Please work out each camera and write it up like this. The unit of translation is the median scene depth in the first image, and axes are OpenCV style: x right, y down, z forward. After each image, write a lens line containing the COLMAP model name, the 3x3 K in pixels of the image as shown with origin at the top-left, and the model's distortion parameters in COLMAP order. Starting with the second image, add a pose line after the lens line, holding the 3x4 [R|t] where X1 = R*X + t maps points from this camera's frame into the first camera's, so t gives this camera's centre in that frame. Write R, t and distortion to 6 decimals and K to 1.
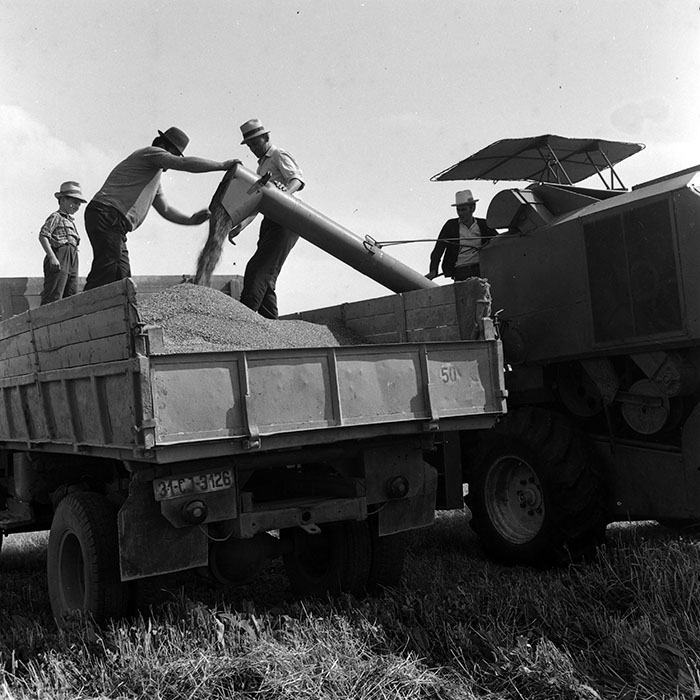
lens RADIAL K [[981.8, 0, 350.0], [0, 981.8, 350.0], [0, 0, 1]] dist [0.002011, -0.001593]
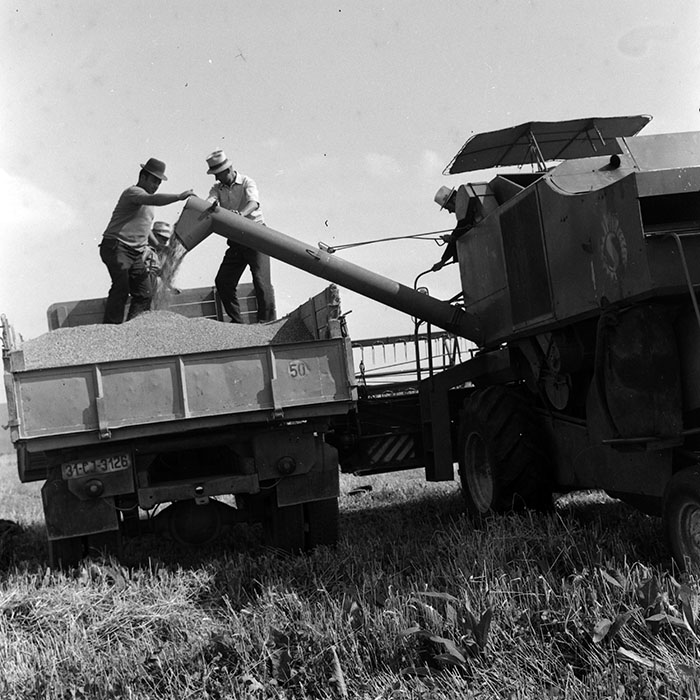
lens RADIAL K [[981.8, 0, 350.0], [0, 981.8, 350.0], [0, 0, 1]] dist [0.002011, -0.001593]
pose [[0.940691, -0.051582, -0.335319, 0.571477], [0.062786, 0.997770, 0.022649, -0.021960], [0.333403, -0.042359, 0.941832, -0.085199]]
